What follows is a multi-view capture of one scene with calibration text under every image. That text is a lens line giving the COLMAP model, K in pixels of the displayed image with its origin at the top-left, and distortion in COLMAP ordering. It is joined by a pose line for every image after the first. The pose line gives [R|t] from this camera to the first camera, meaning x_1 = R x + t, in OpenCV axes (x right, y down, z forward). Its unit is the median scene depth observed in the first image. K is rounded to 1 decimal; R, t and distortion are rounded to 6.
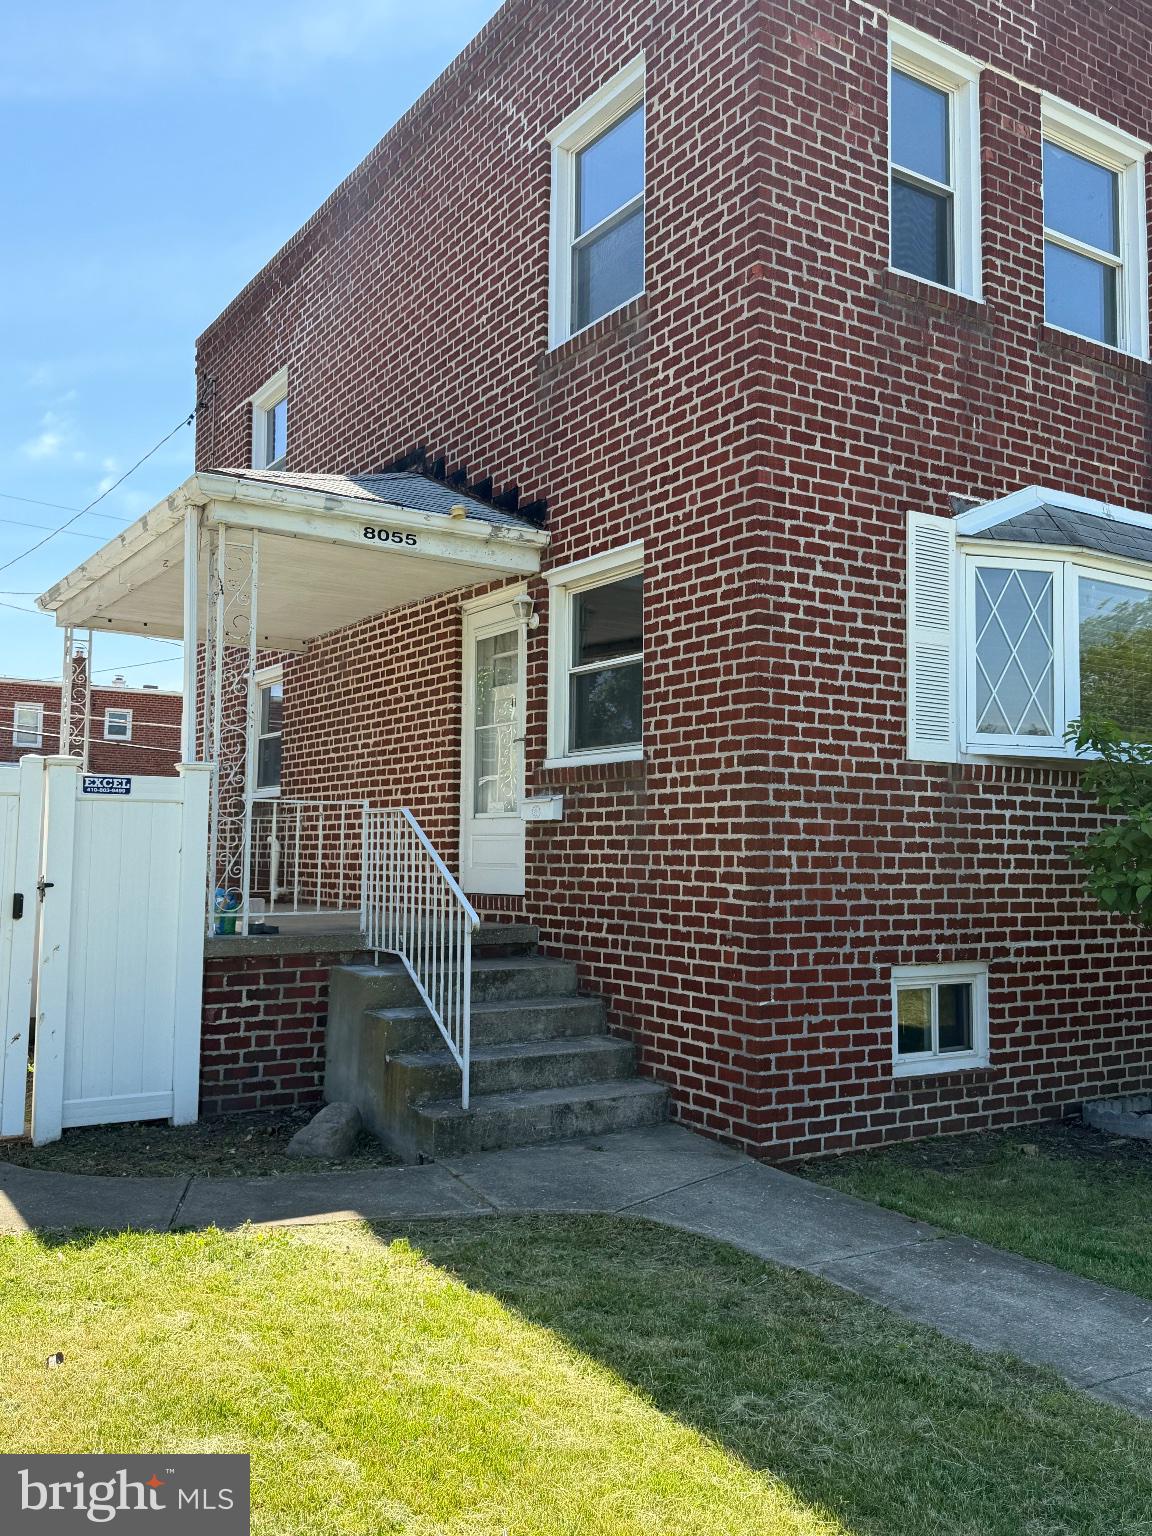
lens RADIAL K [[1276.6, 0, 571.5], [0, 1276.6, 771.2], [0, 0, 1]] dist [0.167506, -0.361425]
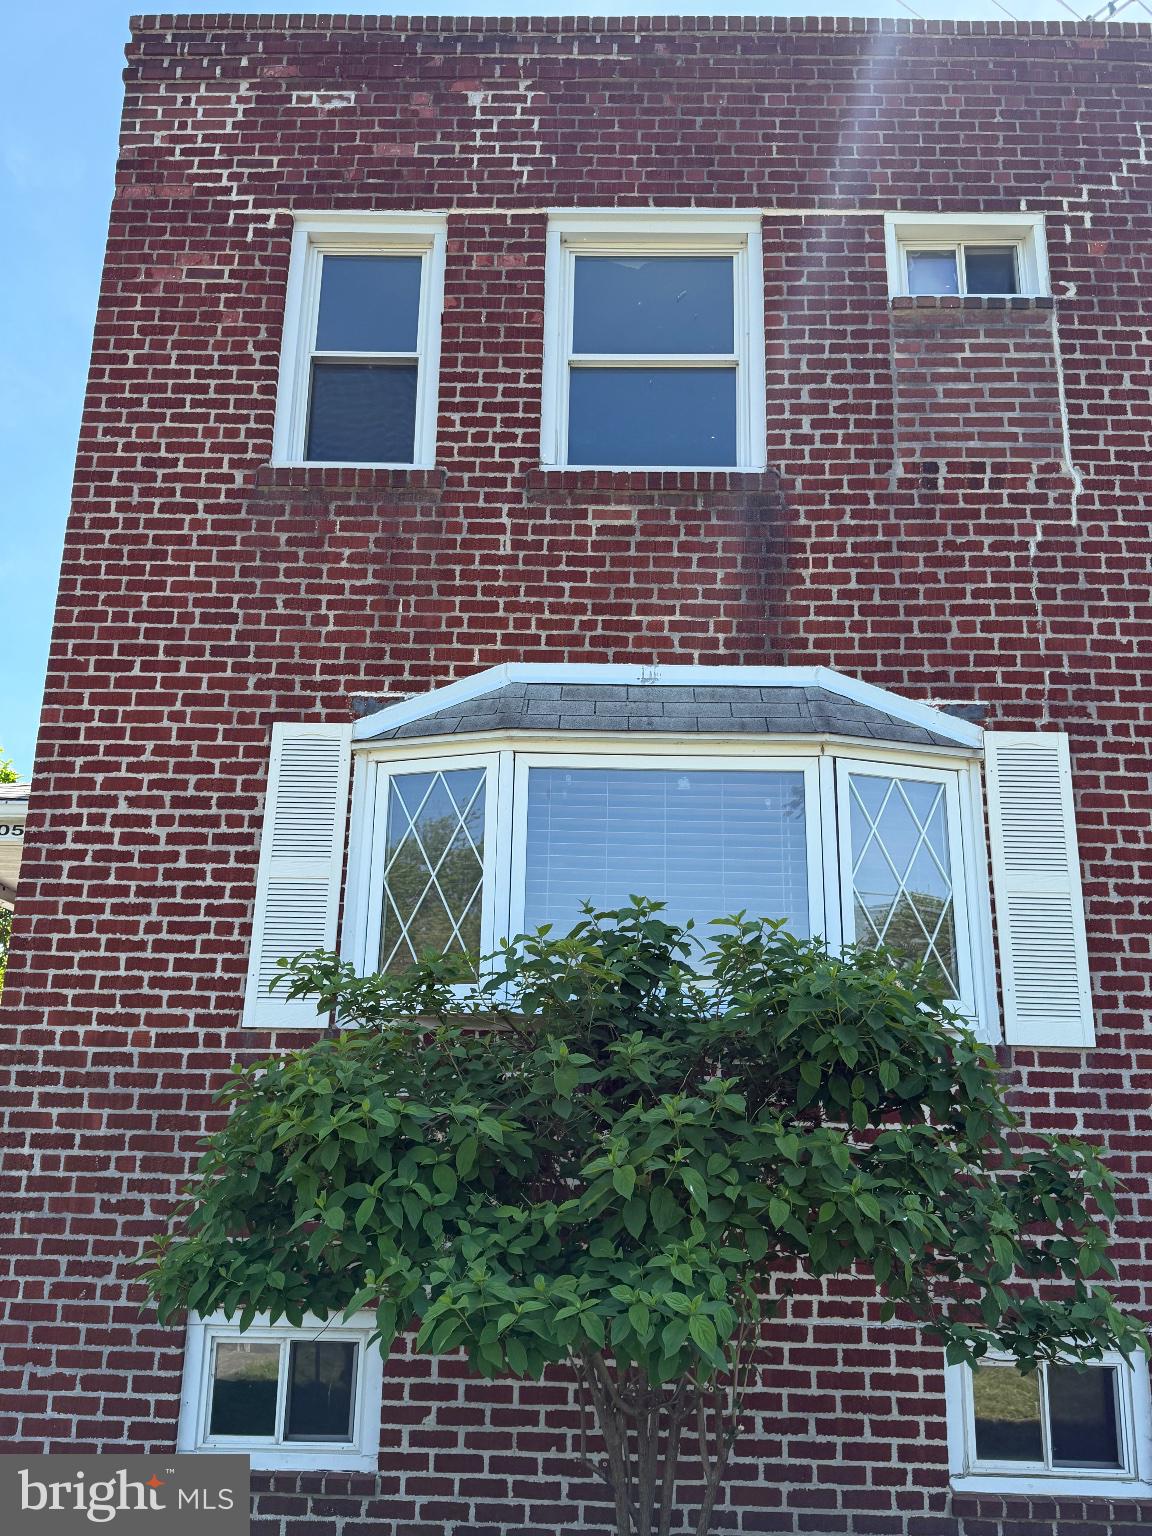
lens RADIAL K [[1276.6, 0, 571.5], [0, 1276.6, 771.2], [0, 0, 1]] dist [0.167506, -0.361425]
pose [[0.829388, -0.147166, -0.538941, 0.900232], [0.024624, 0.973373, -0.227901, 0.024405], [0.558130, 0.175747, 0.810928, 0.457206]]
